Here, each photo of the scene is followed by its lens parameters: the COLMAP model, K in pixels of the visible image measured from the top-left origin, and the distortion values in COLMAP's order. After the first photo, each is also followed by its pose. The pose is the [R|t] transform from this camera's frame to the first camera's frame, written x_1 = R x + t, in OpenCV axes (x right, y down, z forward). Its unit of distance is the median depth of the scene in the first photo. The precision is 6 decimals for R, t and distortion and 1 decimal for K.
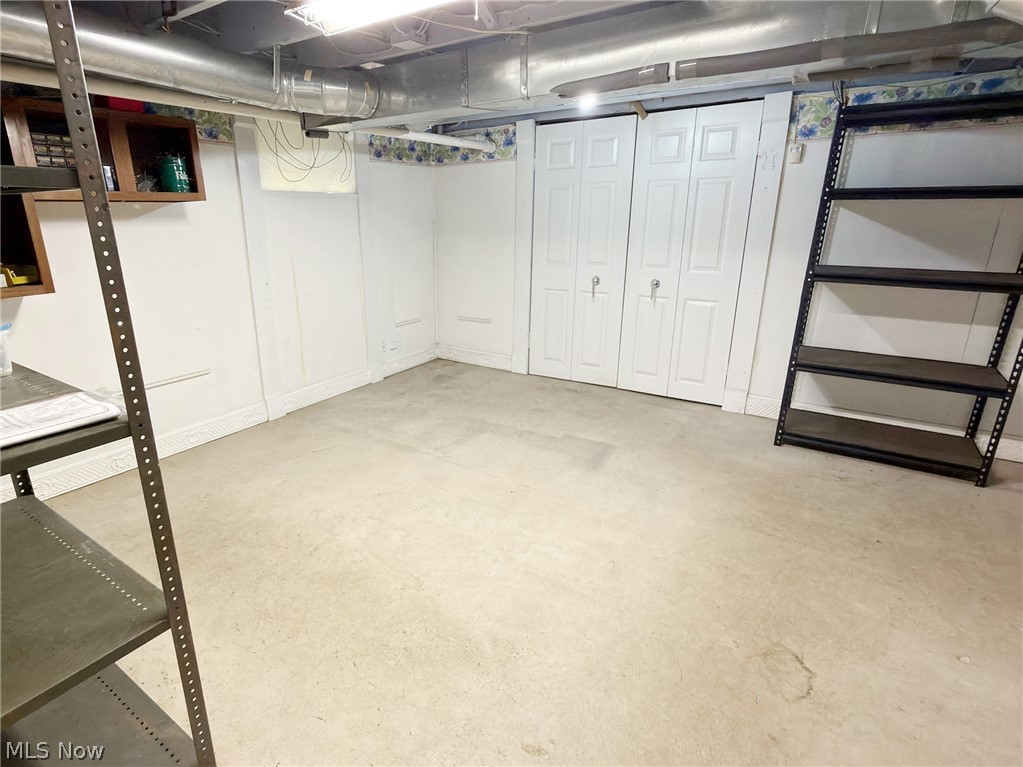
lens RADIAL K [[550.4, 0, 442.0], [0, 550.4, 385.3], [0, 0, 1]] dist [-0.002041, -0.001868]
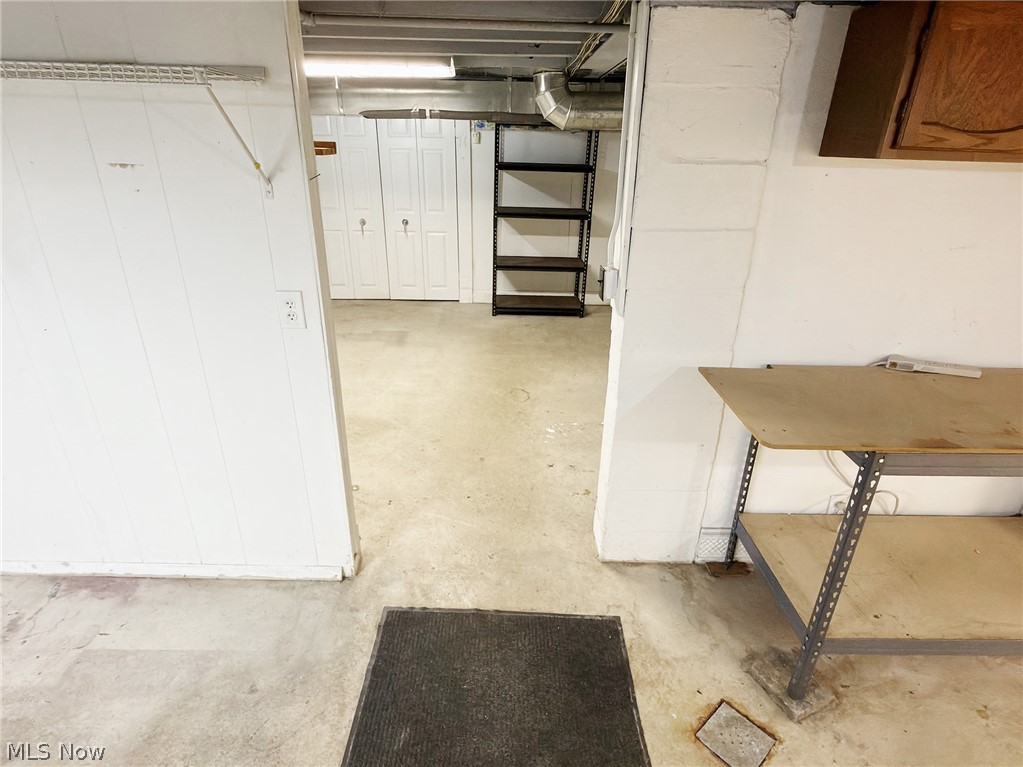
lens RADIAL K [[550.4, 0, 511.1], [0, 550.4, 386.2], [0, 0, 1]] dist [-0.002041, -0.001868]
pose [[0.804971, -0.213187, 0.553690, -0.360115], [0.148793, 0.975930, 0.159442, 0.059975], [-0.574353, -0.045960, 0.817316, -0.462753]]
